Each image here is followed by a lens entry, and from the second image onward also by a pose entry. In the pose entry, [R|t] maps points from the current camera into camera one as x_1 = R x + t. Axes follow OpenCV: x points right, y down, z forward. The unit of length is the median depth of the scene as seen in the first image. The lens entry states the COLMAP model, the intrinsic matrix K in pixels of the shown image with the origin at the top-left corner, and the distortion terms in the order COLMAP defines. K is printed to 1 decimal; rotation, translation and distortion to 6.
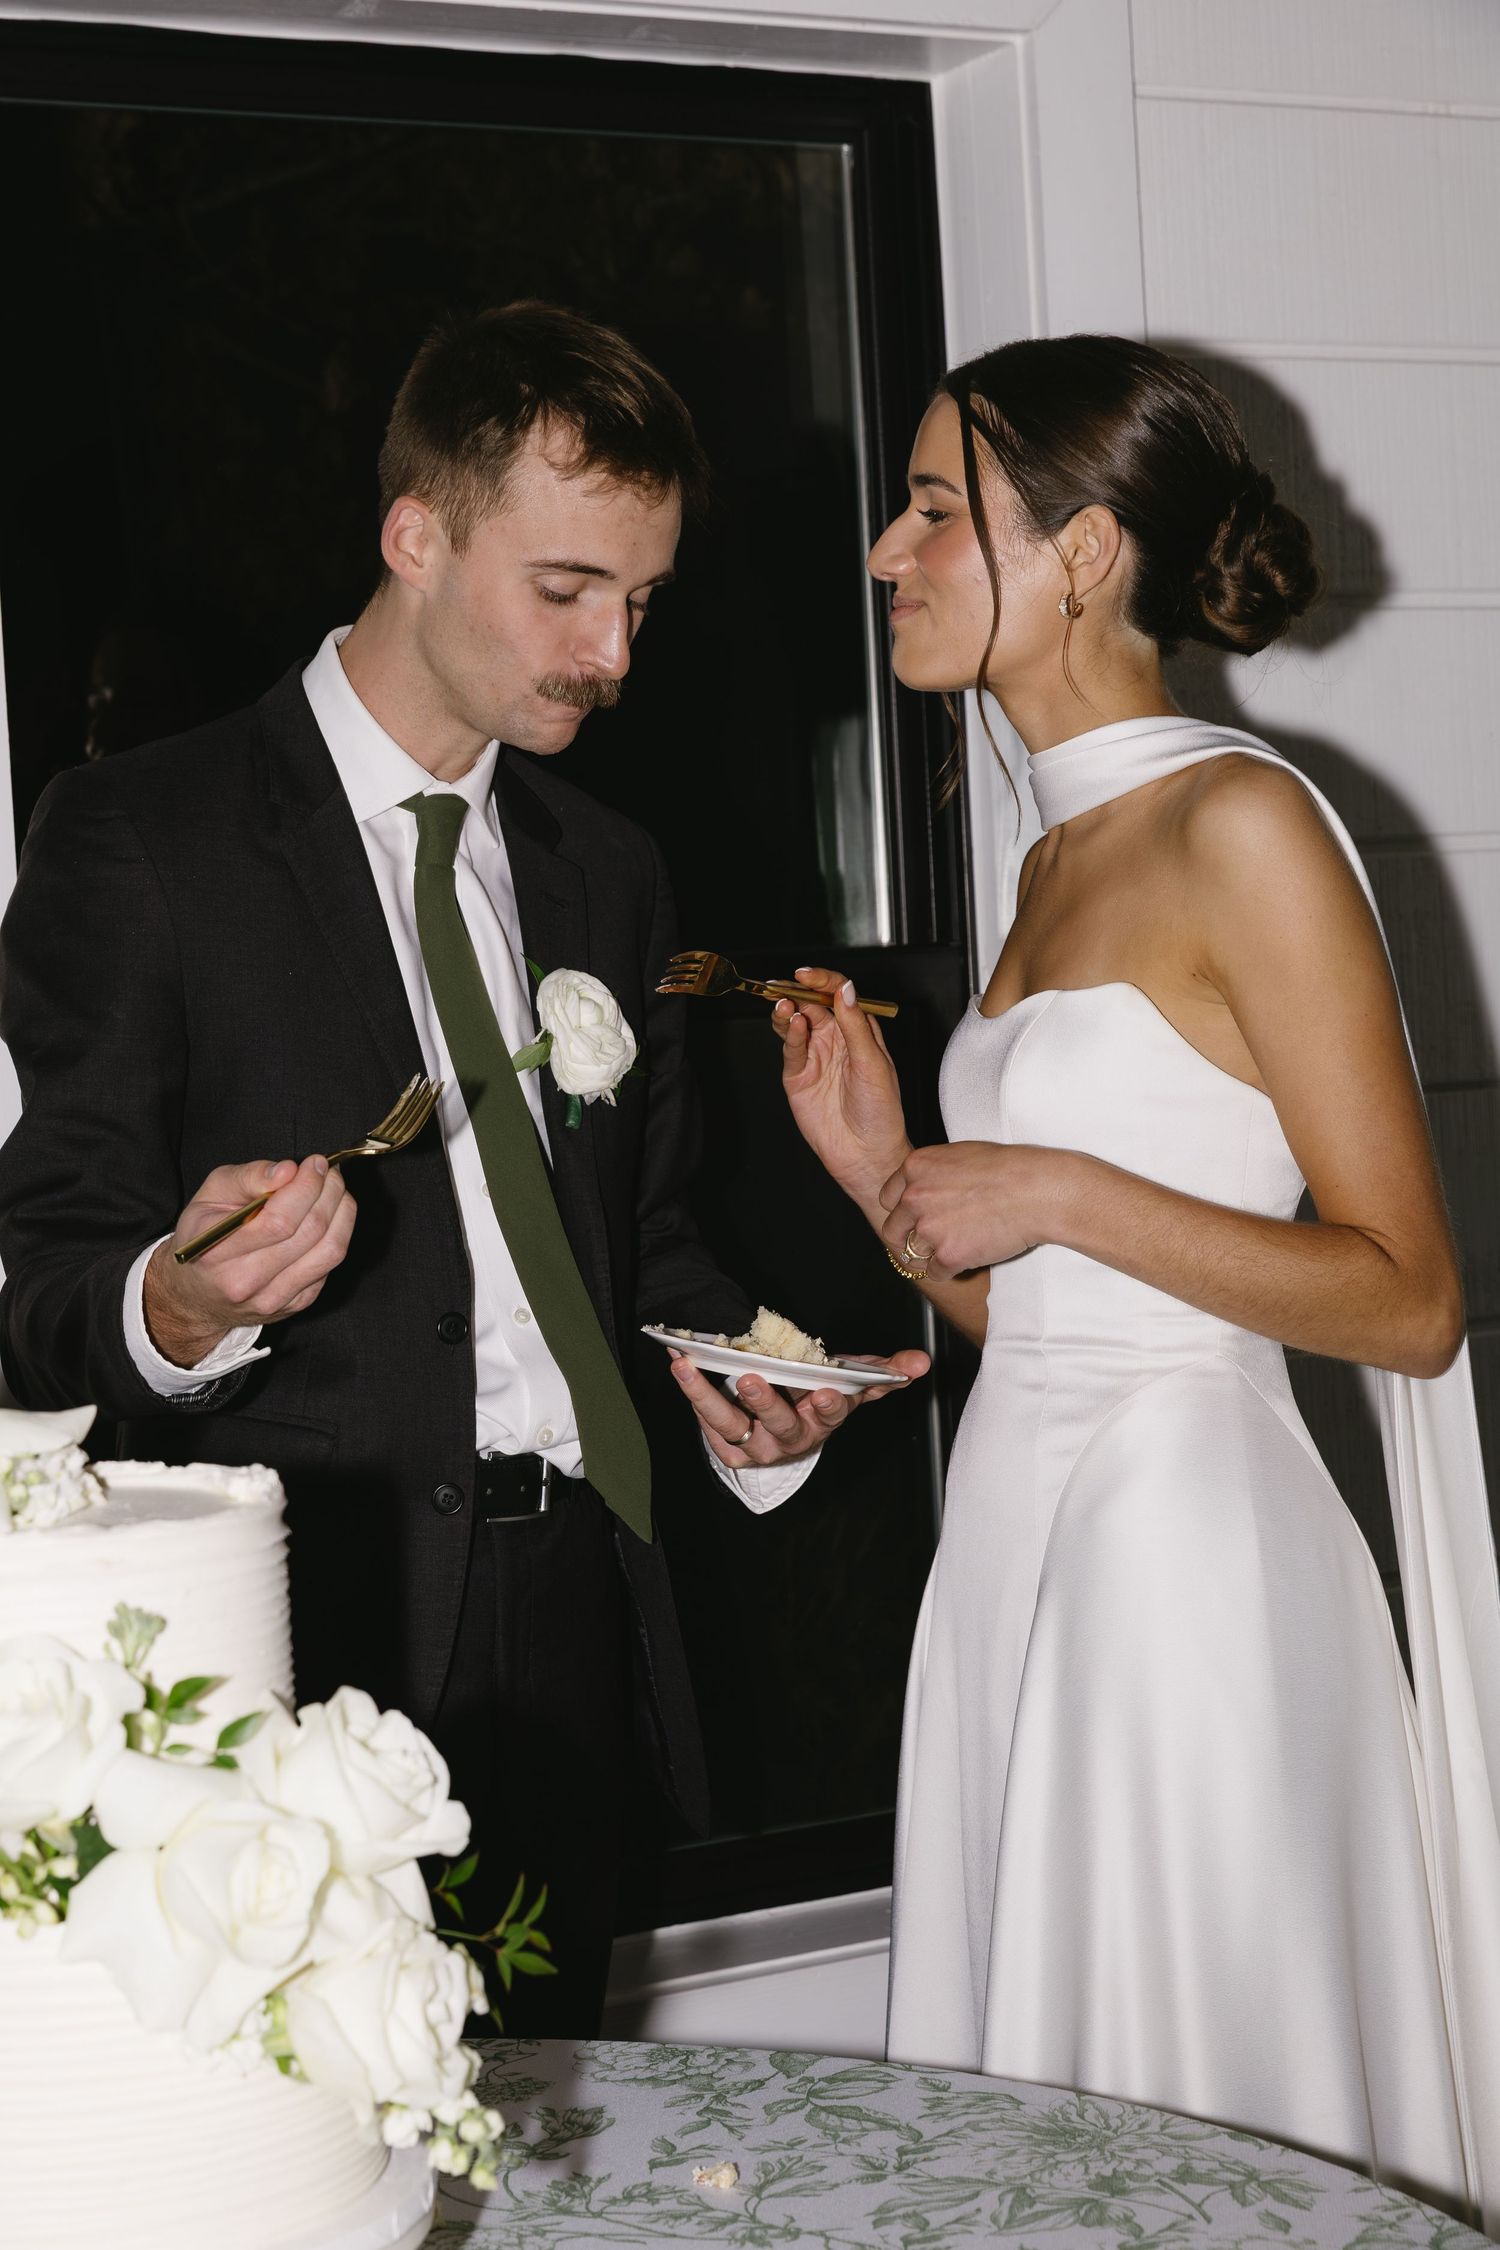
lens RADIAL K [[3955.6, 0, 711.1], [0, 3955.6, 1115.1], [0, 0, 1]] dist [-0.061831, 0.380083]
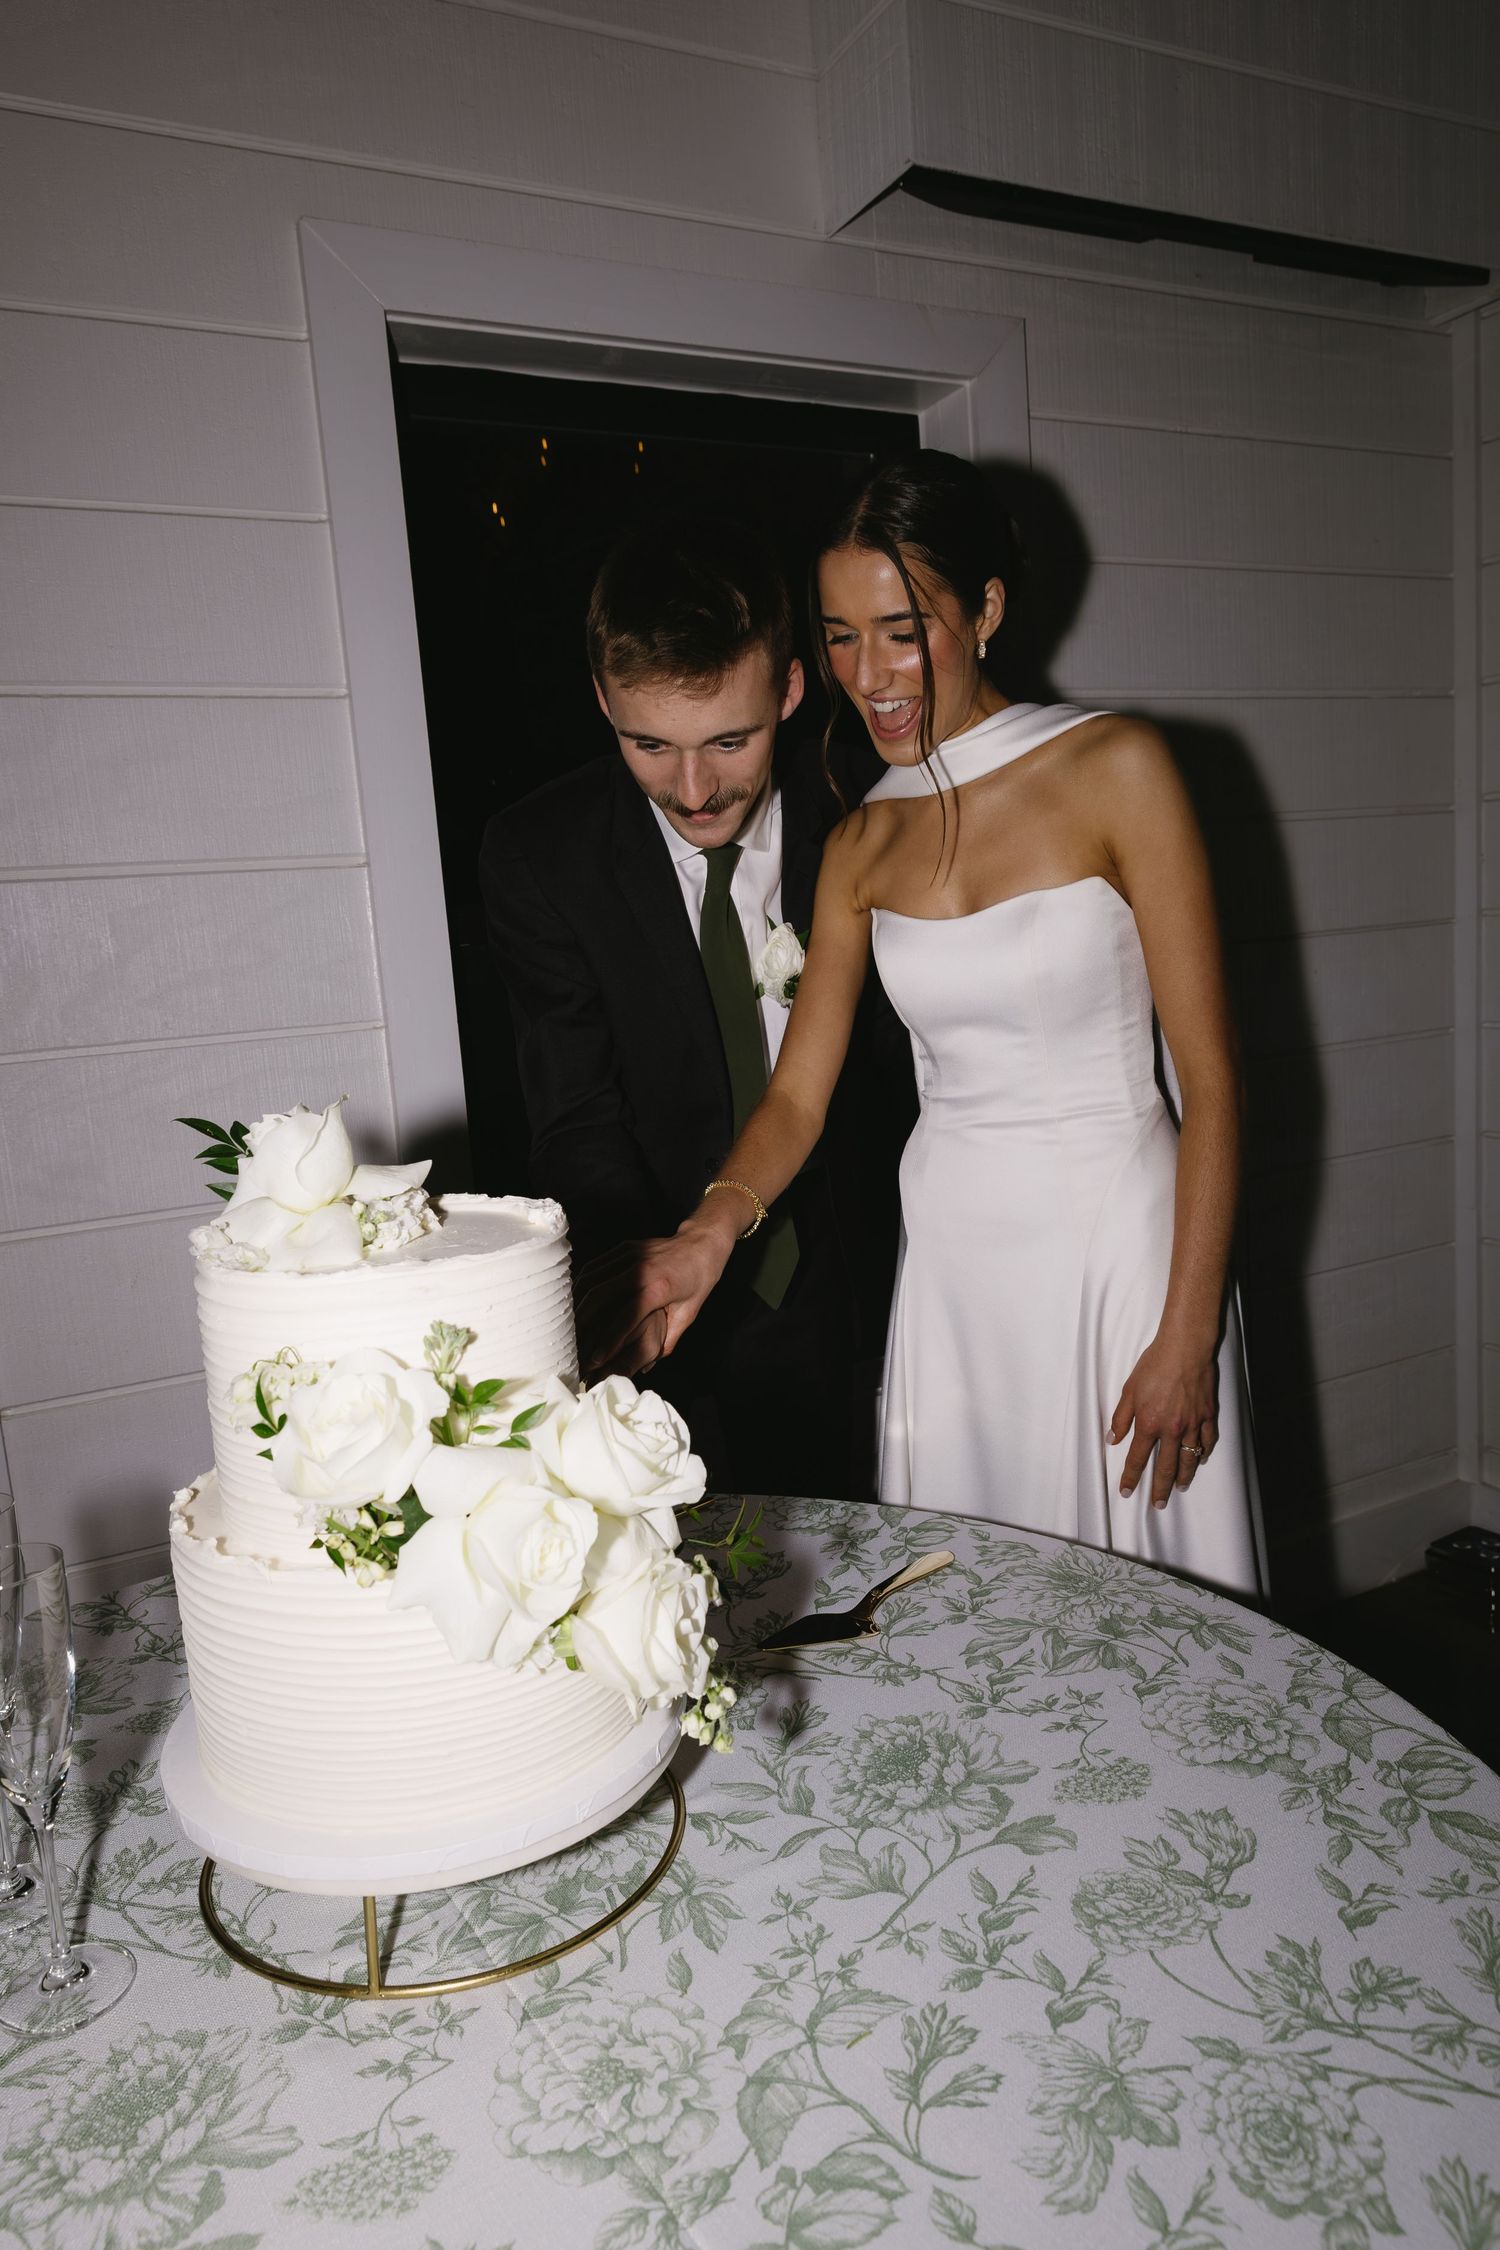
lens RADIAL K [[1488.1, 0, 750.0], [0, 1488.1, 1125.0], [0, 0, 1]] dist [0.018079, -0.004162]
pose [[0.999692, -0.017113, -0.017973, -0.033507], [0.018751, 0.995272, 0.095296, 0.013159], [0.016257, -0.095603, 0.995287, 0.483694]]
